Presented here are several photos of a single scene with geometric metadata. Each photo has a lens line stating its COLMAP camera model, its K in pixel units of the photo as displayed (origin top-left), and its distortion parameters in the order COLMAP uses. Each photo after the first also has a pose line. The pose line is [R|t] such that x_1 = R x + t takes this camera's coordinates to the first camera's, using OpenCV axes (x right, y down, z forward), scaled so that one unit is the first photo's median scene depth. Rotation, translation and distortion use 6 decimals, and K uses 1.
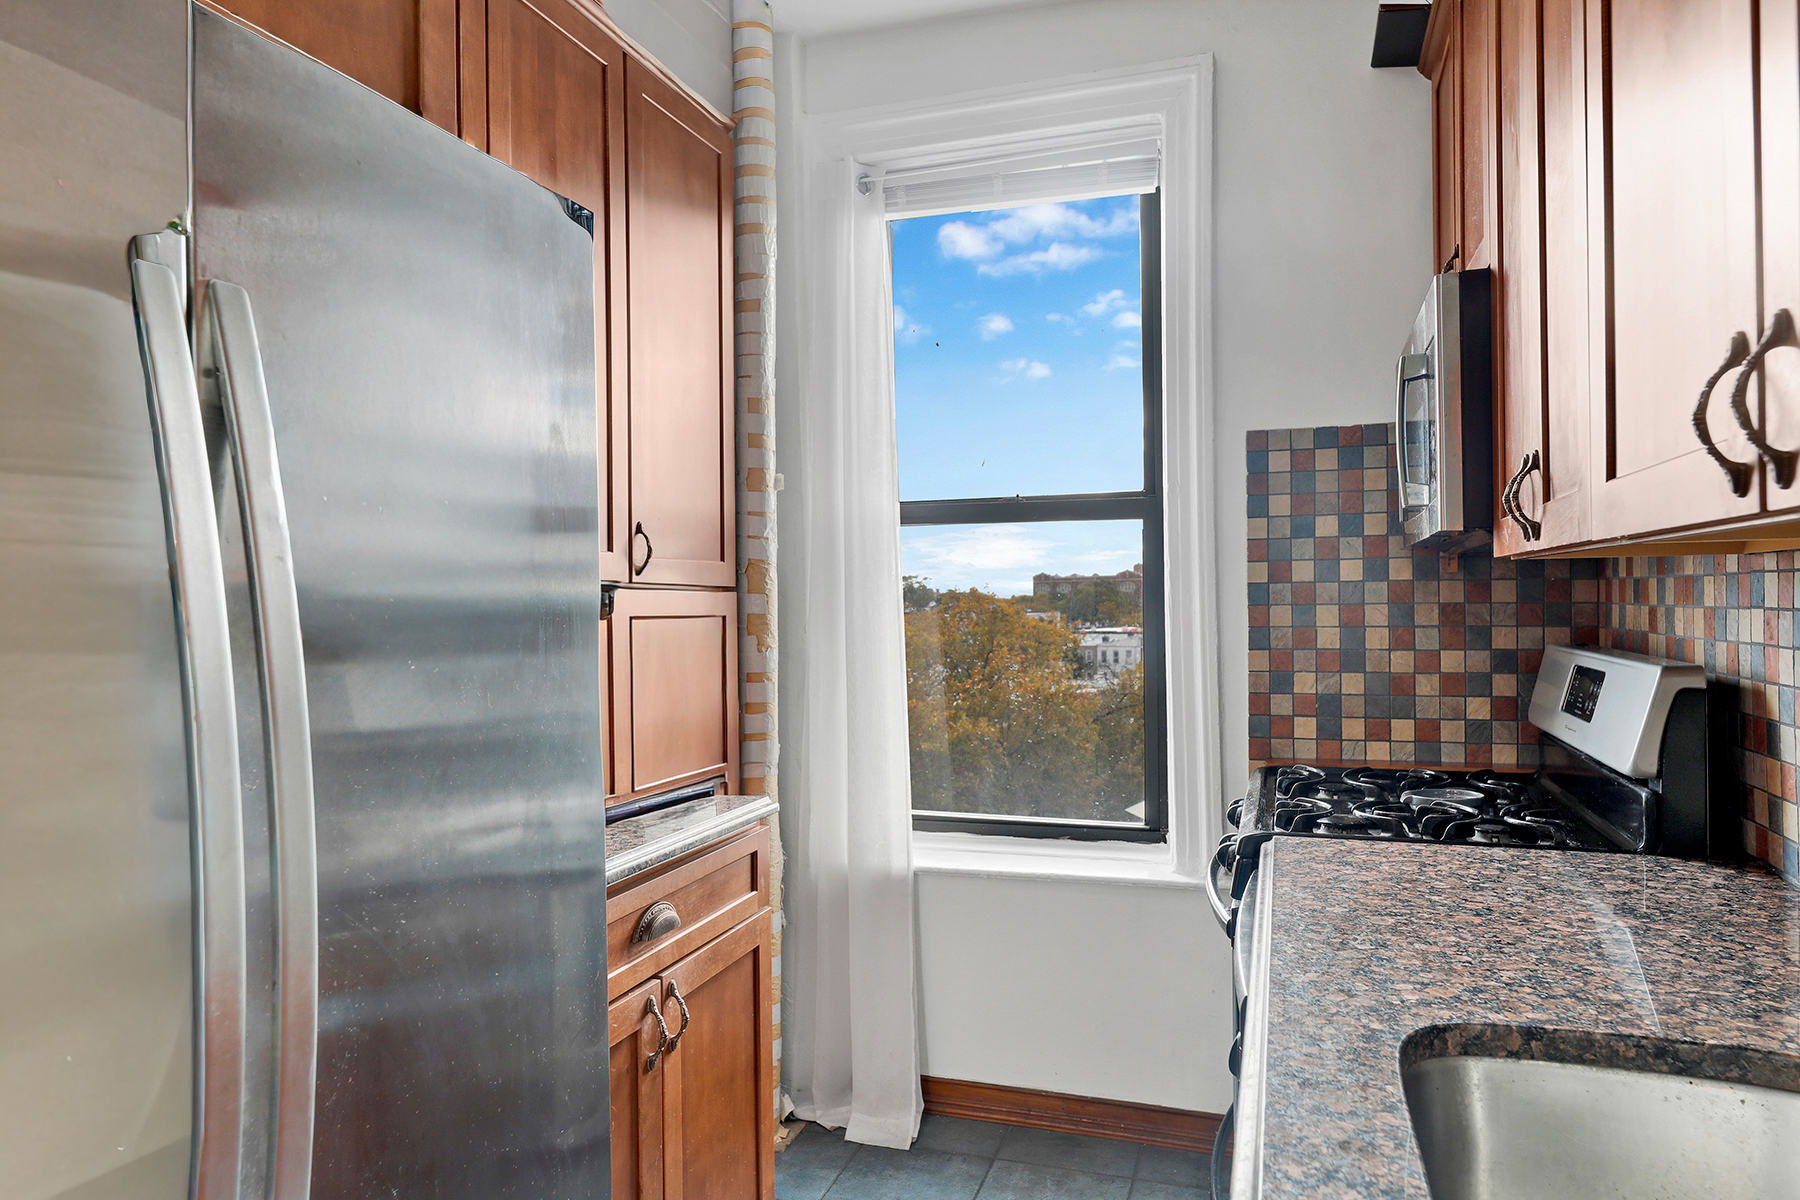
lens RADIAL K [[1179.7, 0, 902.9], [0, 1179.7, 608.6], [0, 0, 1]] dist [0.048680, 0.001245]
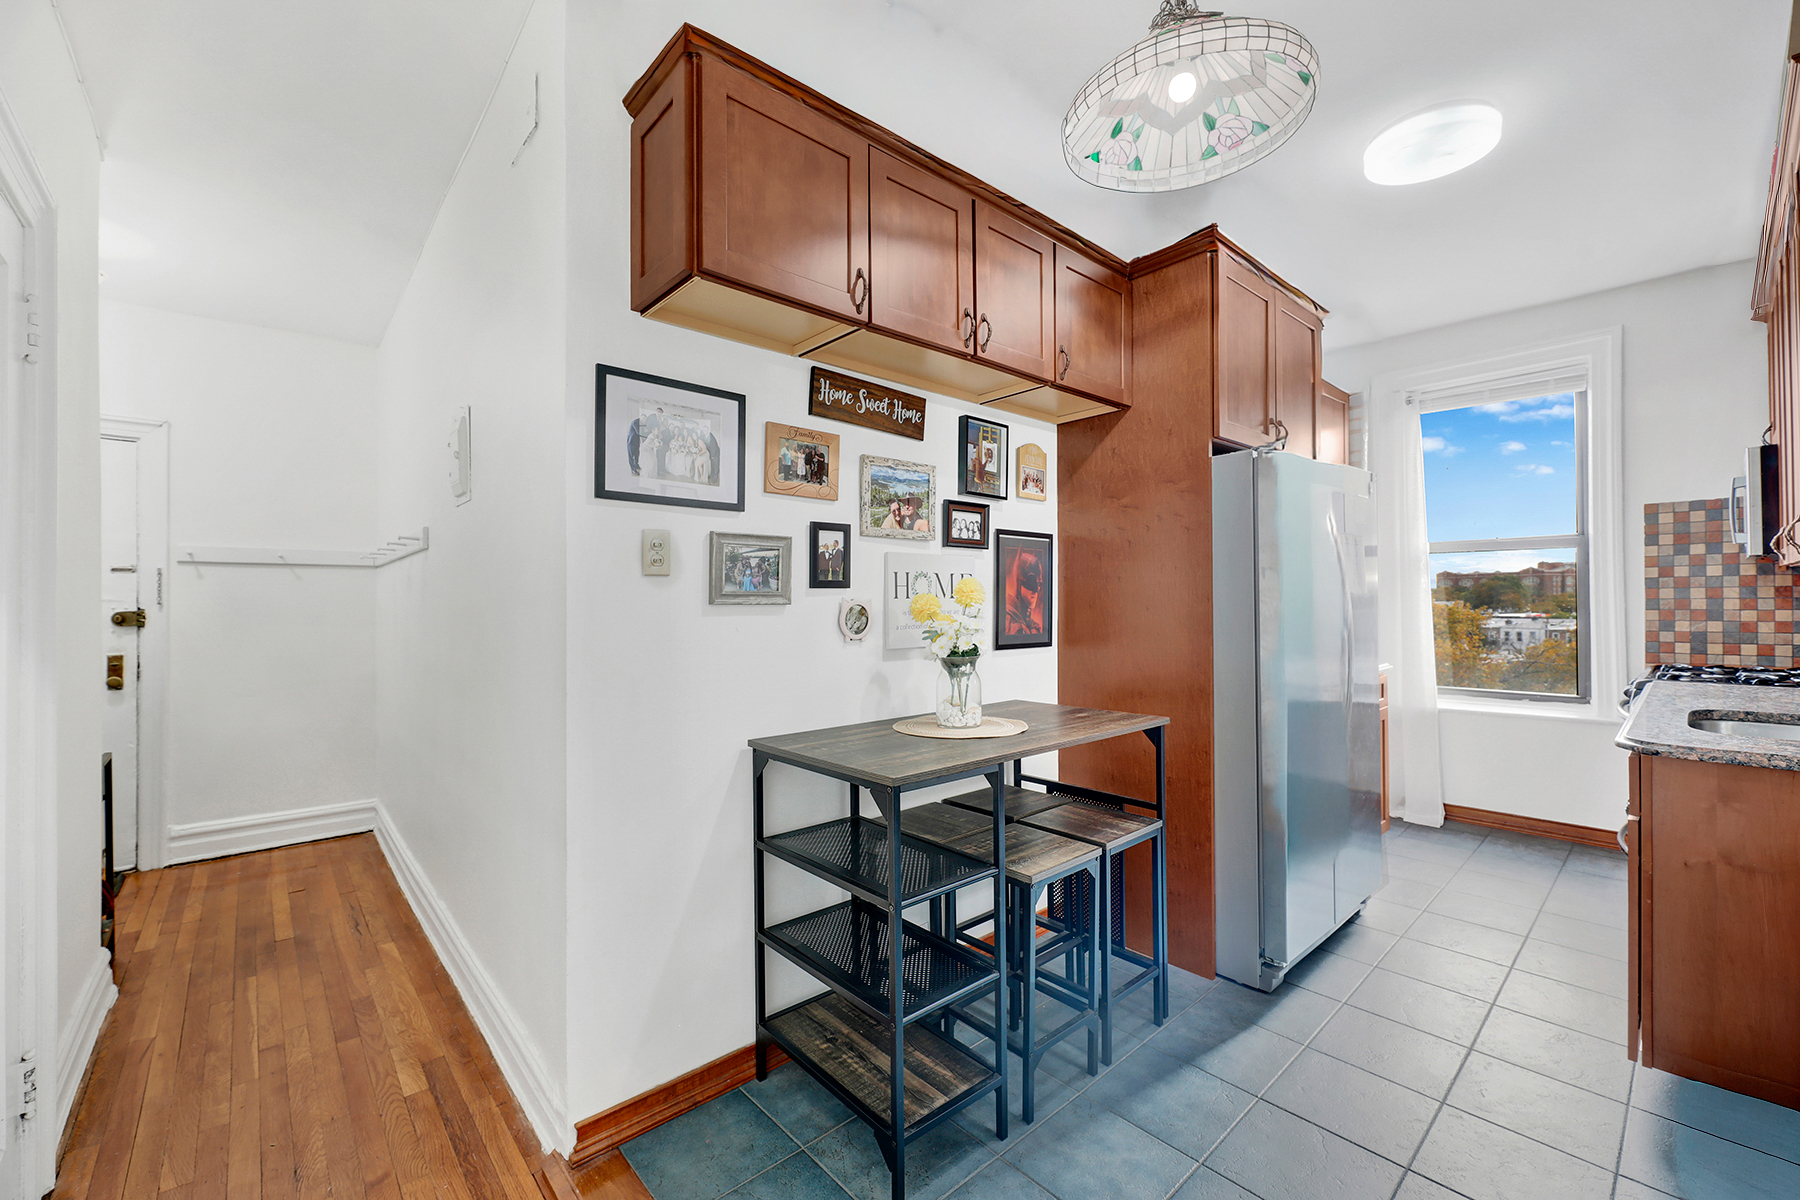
lens RADIAL K [[729.2, 0, 894.4], [0, 729.2, 607.5], [0, 0, 1]] dist [-0.001097, -0.001398]
pose [[0.862302, 0.003306, -0.506383, -0.198914], [0.002477, 0.999939, 0.010747, 0.013919], [0.506388, -0.010522, 0.862242, -0.771538]]
